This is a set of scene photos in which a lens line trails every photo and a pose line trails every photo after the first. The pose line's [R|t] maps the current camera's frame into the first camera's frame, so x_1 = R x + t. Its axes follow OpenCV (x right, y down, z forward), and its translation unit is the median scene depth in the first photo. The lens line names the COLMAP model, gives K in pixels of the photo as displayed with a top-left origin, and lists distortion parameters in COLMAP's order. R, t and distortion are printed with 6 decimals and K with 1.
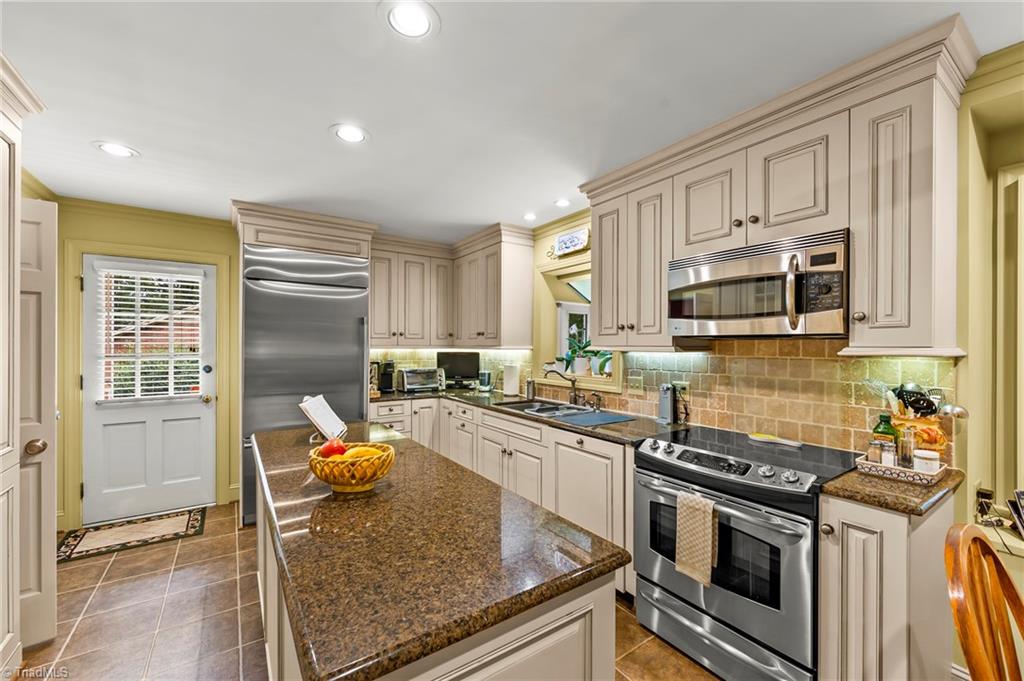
lens RADIAL K [[411.5, 0, 515.6], [0, 411.5, 344.4], [0, 0, 1]] dist [-0.000043, -0.000063]
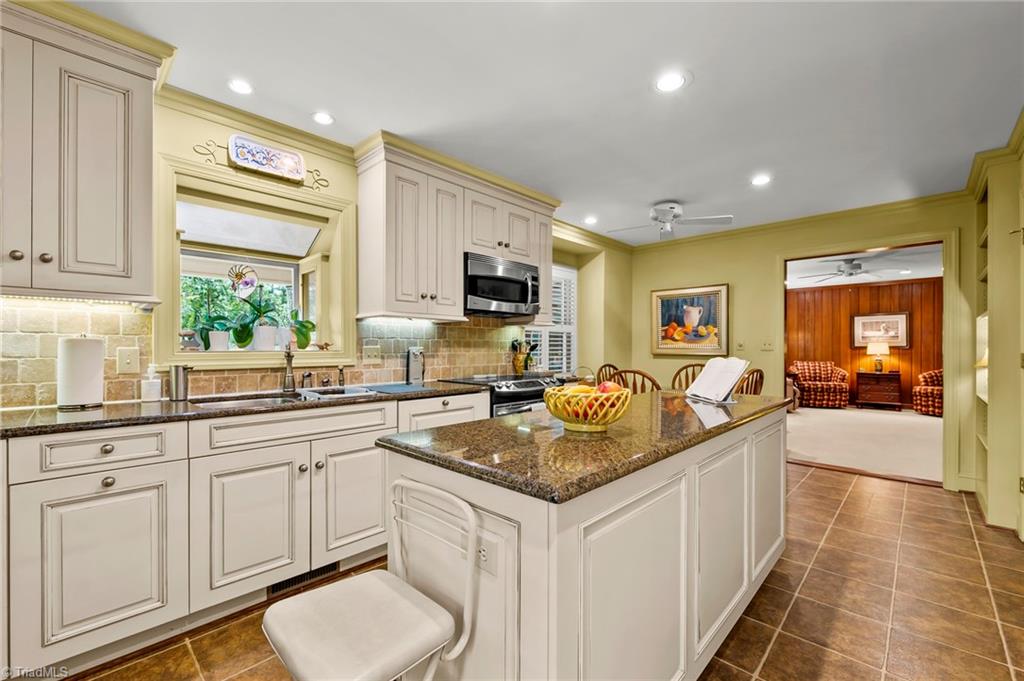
lens RADIAL K [[433.1, 0, 515.5], [0, 433.1, 345.5], [0, 0, 1]] dist [-0.000589, -0.000323]
pose [[-0.208604, -0.003455, 0.977994, -0.920407], [-0.007946, 0.999967, 0.001838, 0.084645], [-0.977968, -0.007388, -0.208624, 1.026555]]
